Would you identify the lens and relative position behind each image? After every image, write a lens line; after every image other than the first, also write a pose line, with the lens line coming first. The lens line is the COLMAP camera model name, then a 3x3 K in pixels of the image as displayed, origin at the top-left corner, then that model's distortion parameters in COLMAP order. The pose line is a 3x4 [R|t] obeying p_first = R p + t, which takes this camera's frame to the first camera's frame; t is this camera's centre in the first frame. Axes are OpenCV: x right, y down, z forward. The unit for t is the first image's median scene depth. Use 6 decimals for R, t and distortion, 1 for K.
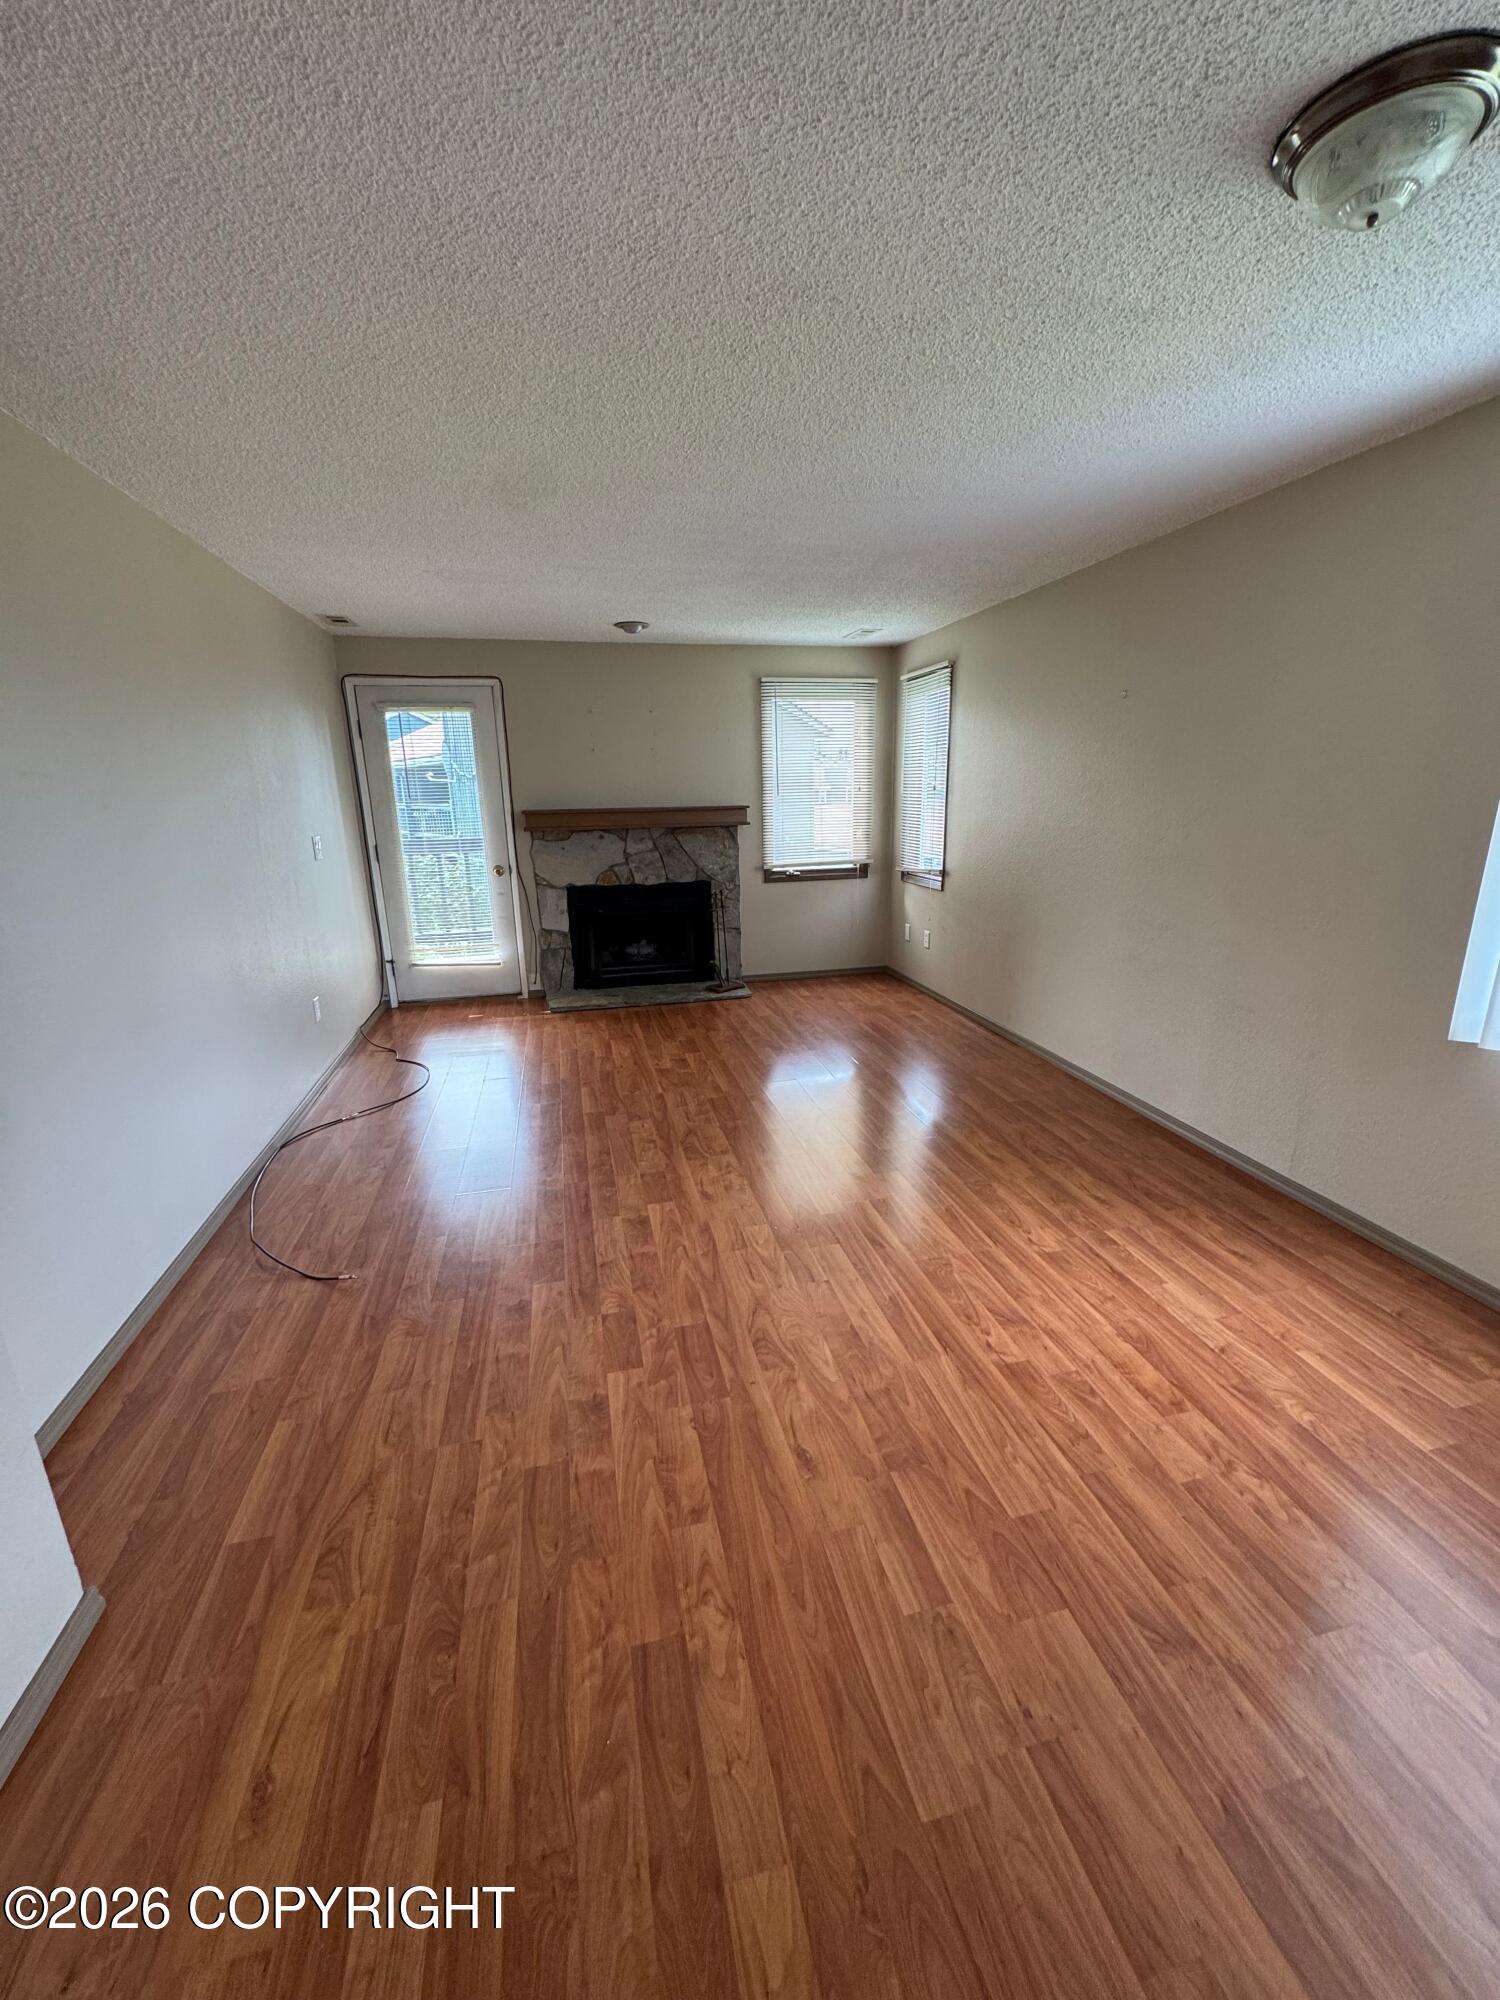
lens RADIAL K [[802.8, 0, 751.6], [0, 802.8, 1000.8], [0, 0, 1]] dist [0.000277, 0.000010]
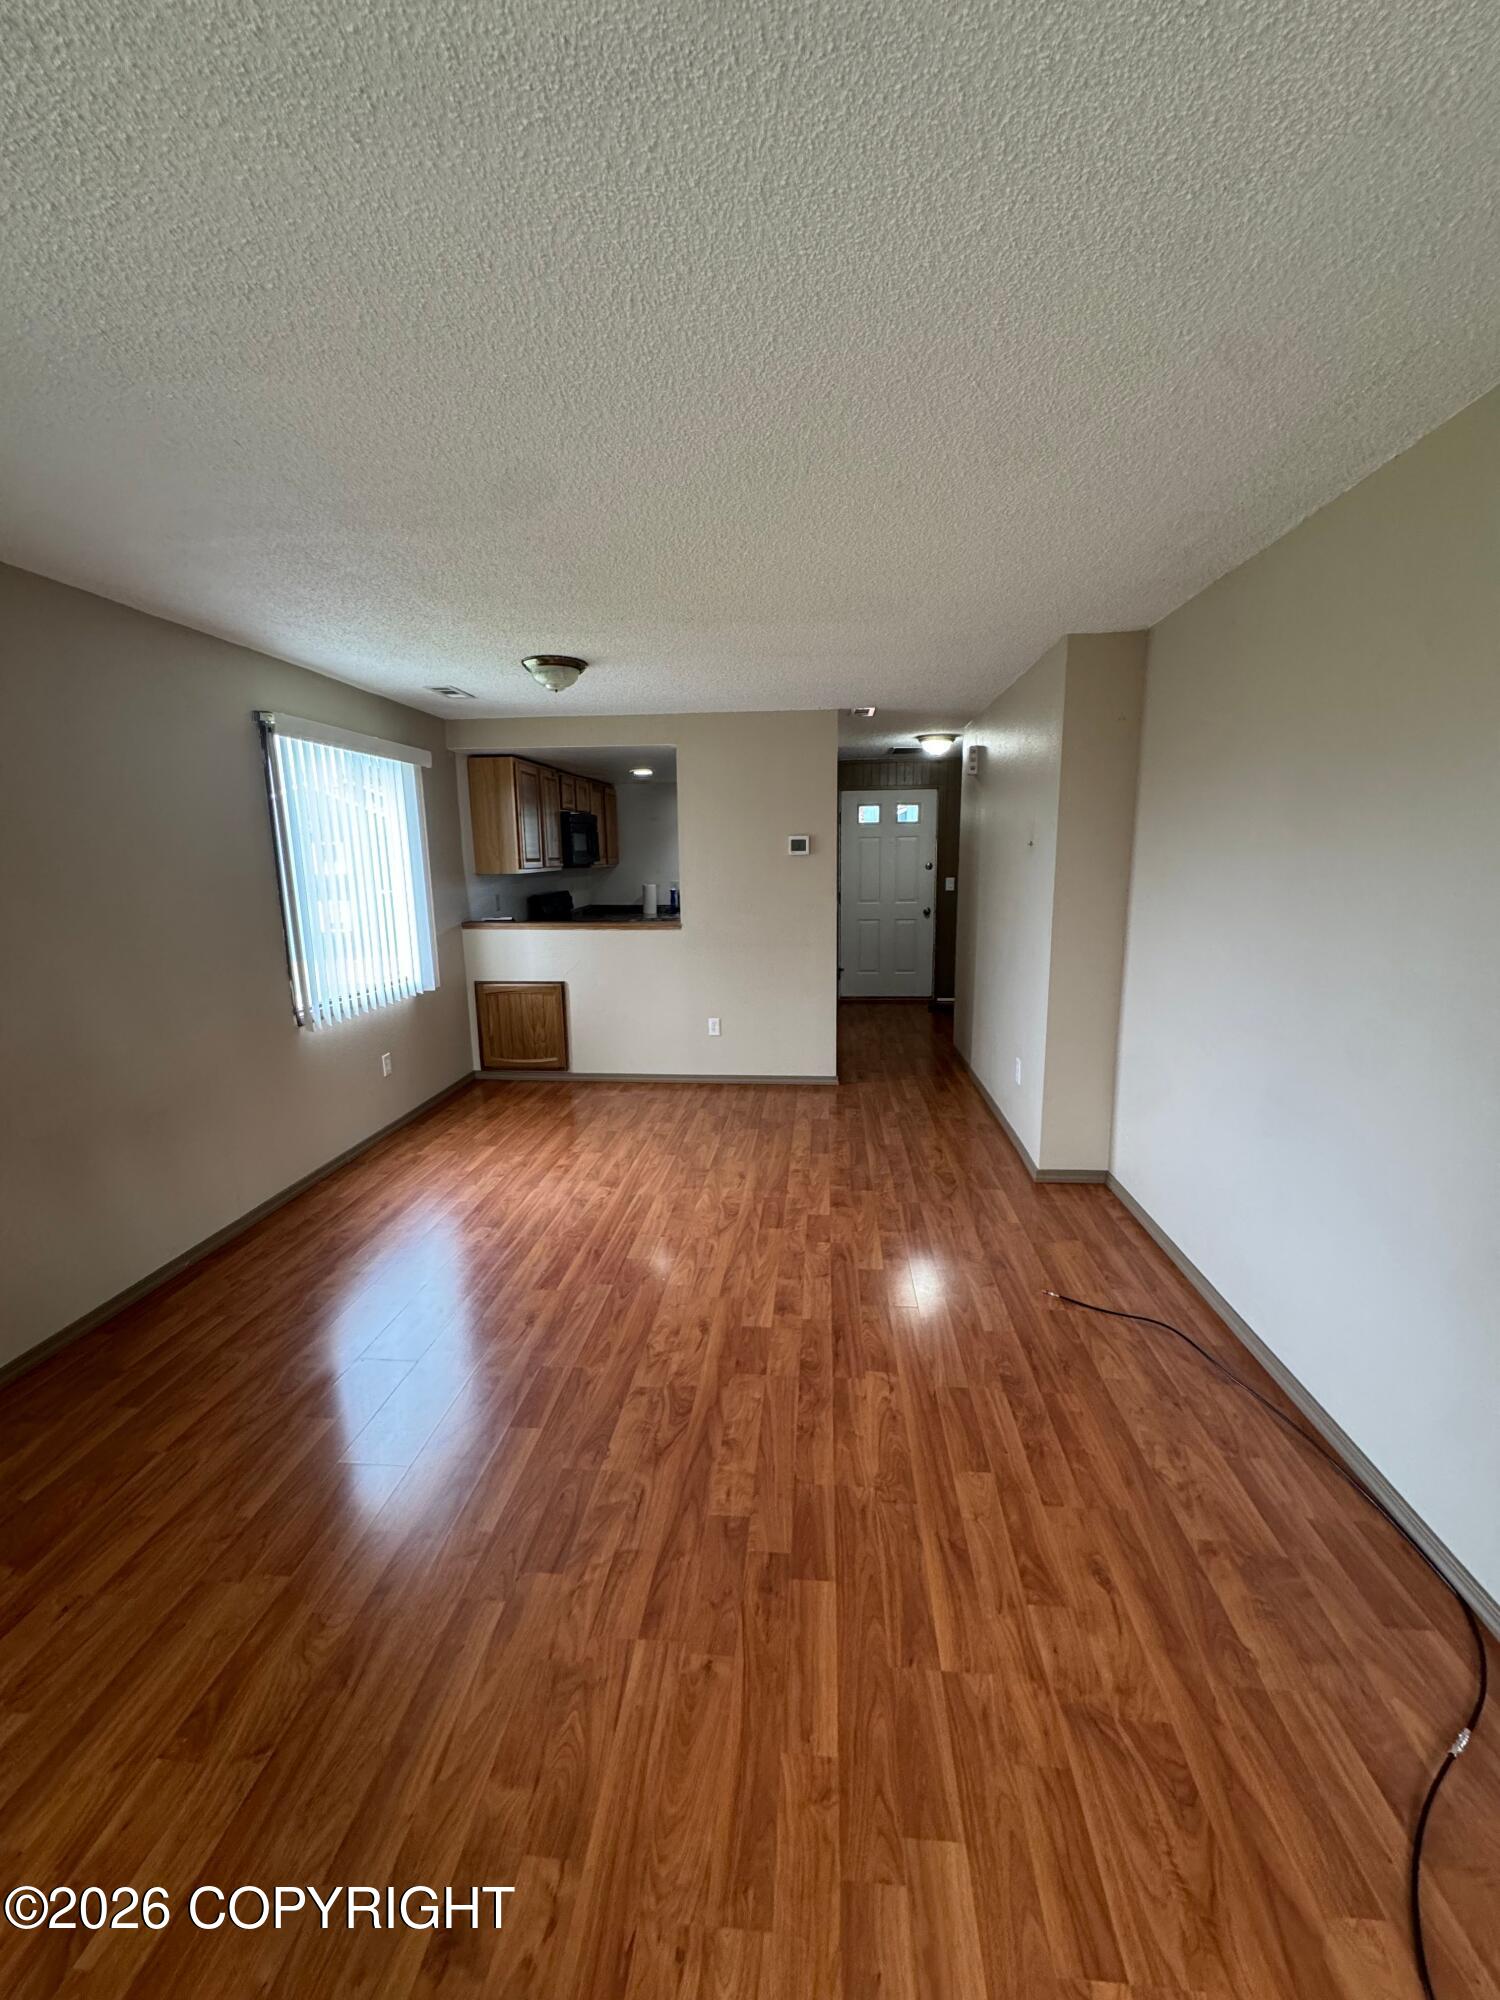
lens RADIAL K [[802.8, 0, 751.7], [0, 802.8, 1002.6], [0, 0, 1]] dist [0.000277, 0.000010]
pose [[-0.948029, -0.026939, 0.317042, -0.507680], [0.112803, 0.903237, 0.414052, -0.592591], [-0.297518, 0.428296, -0.853256, 2.133368]]
